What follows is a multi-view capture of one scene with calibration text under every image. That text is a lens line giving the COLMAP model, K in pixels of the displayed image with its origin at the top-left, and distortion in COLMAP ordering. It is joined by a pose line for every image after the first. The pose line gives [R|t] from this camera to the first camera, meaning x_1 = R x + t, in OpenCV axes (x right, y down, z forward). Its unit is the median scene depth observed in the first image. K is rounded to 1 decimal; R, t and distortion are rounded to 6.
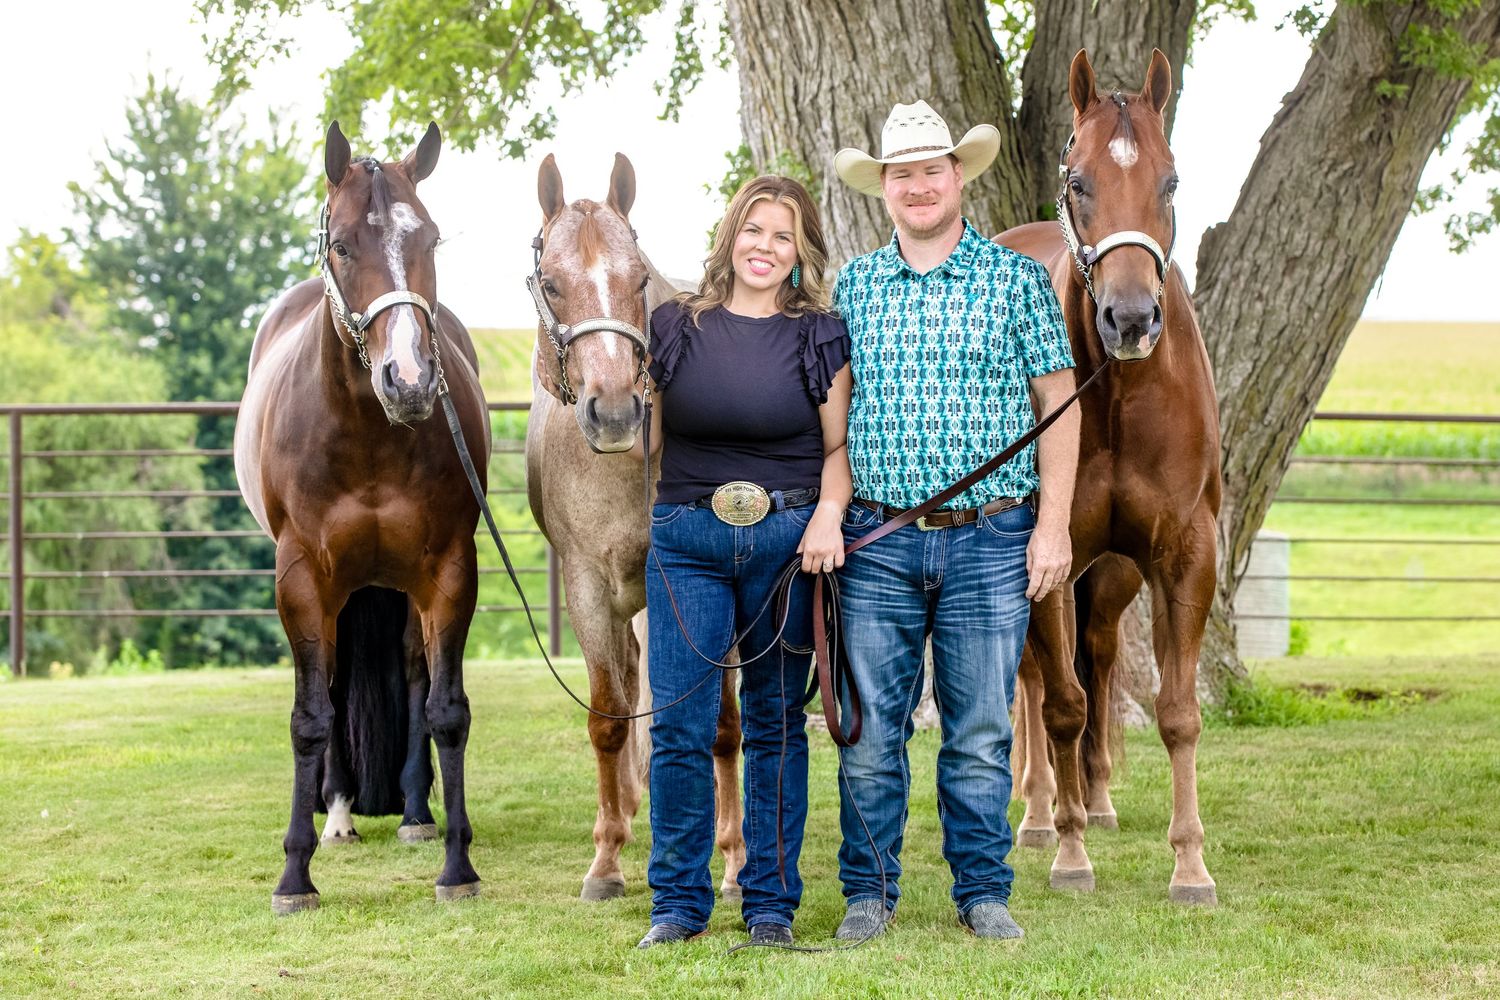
lens RADIAL K [[5655.2, 0, 750.0], [0, 5655.2, 500.0], [0, 0, 1]] dist [0.012430, 1.310127]
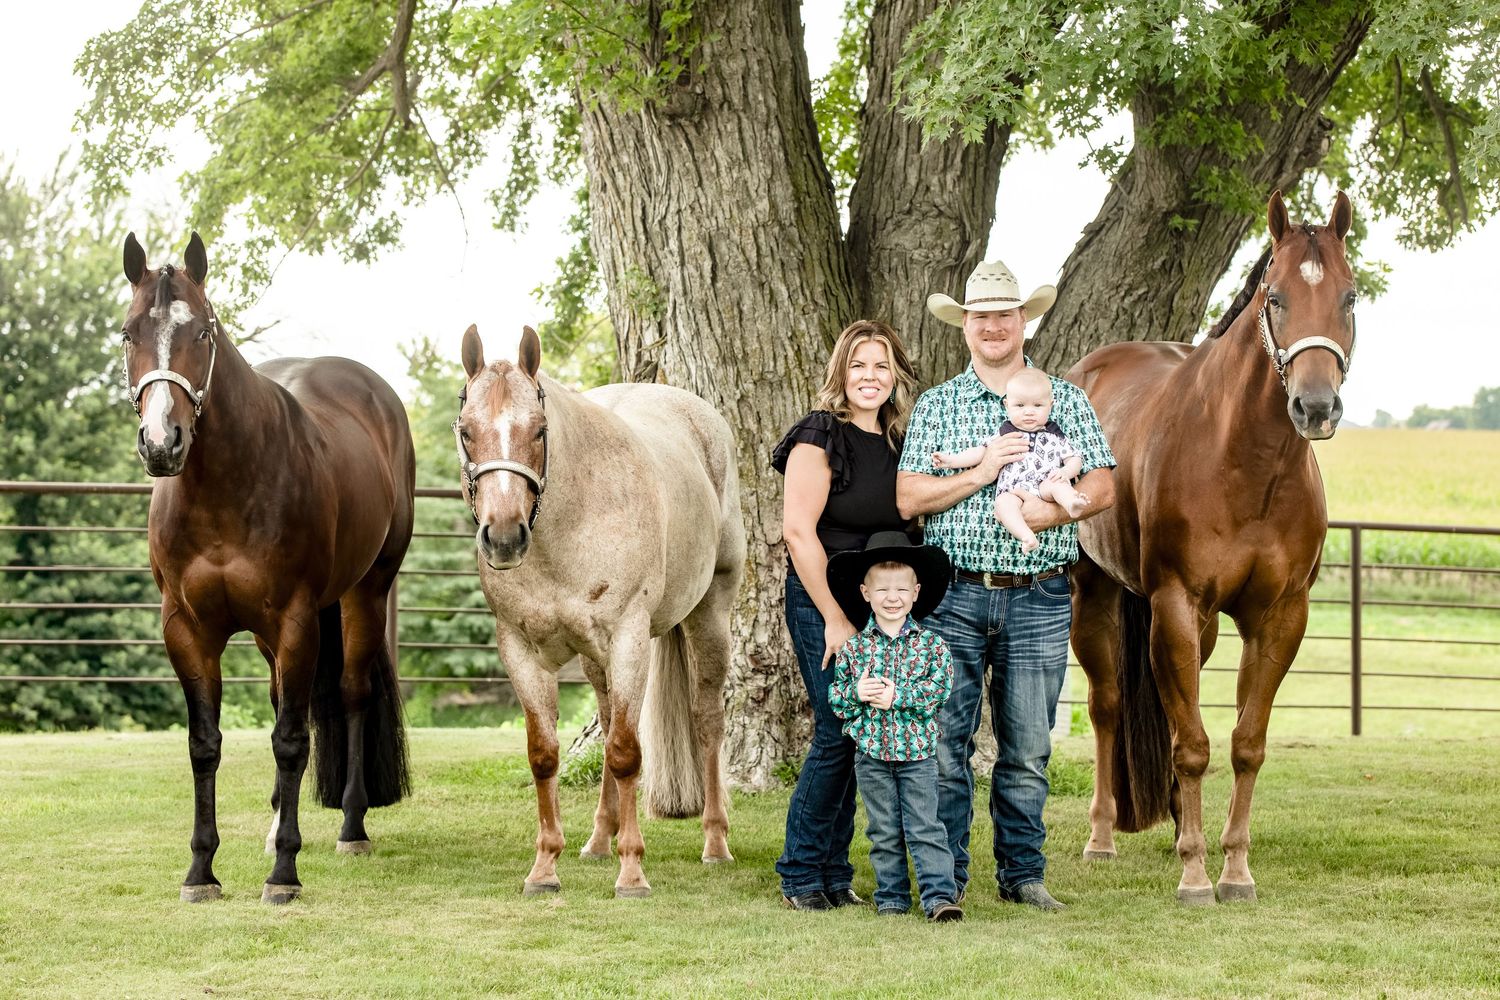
lens RADIAL K [[5655.2, 0, 750.0], [0, 5655.2, 500.0], [0, 0, 1]] dist [0.012430, 1.310127]
pose [[0.998884, 0.020029, 0.042781, -0.017422], [-0.019369, 0.999688, -0.015803, 0.000740], [-0.043084, 0.014957, 0.998959, -0.100537]]
